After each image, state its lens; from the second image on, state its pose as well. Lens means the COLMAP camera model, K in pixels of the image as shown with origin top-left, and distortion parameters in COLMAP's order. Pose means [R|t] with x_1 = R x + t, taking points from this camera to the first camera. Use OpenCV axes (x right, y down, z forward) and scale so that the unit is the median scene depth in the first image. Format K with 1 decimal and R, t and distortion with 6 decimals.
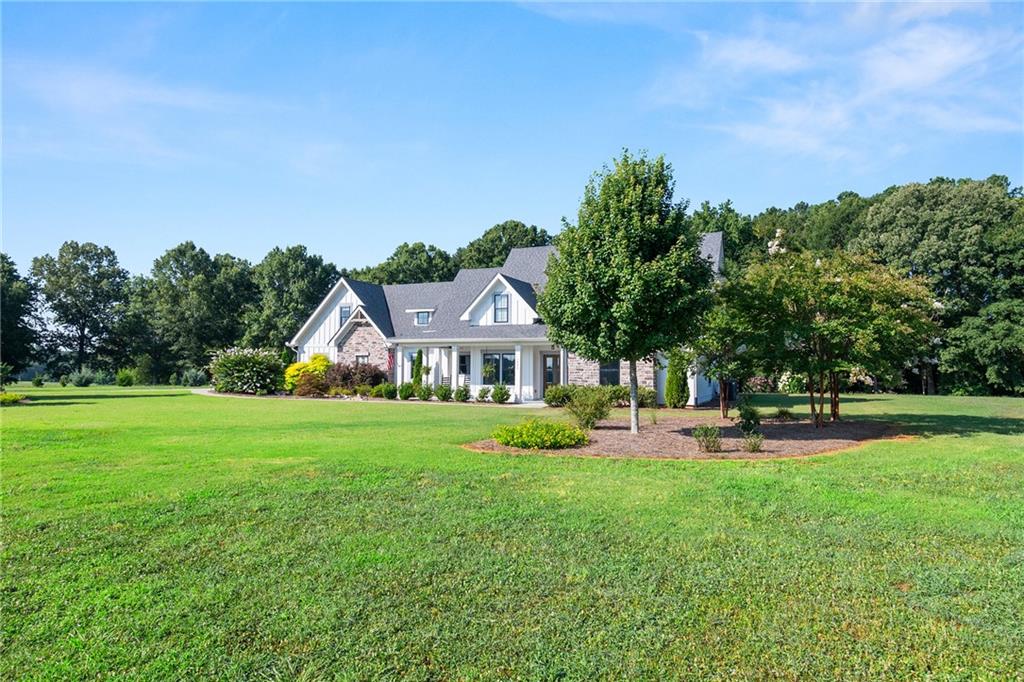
lens RADIAL K [[620.5, 0, 512.0], [0, 620.5, 341.0], [0, 0, 1]] dist [0.000161, -0.001241]
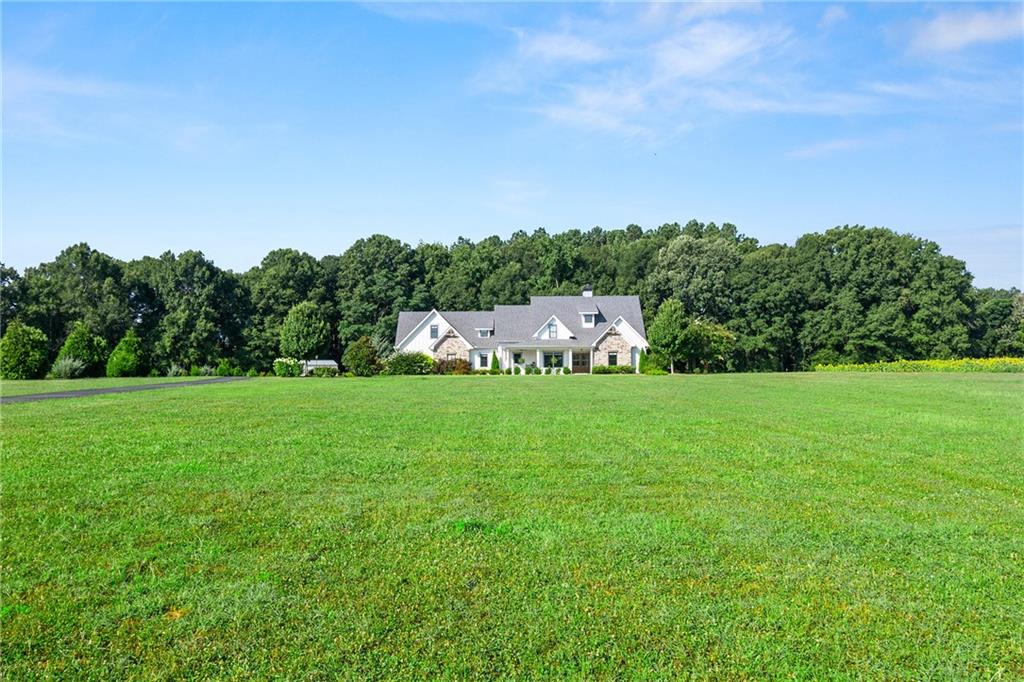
lens RADIAL K [[865.9, 0, 512.0], [0, 865.9, 341.0], [0, 0, 1]] dist [0.008318, 0.003618]
pose [[0.904957, 0.001691, 0.425500, -1.107850], [-0.004701, 0.999971, 0.006025, -0.029082], [-0.425477, -0.007452, 0.904939, -1.268005]]
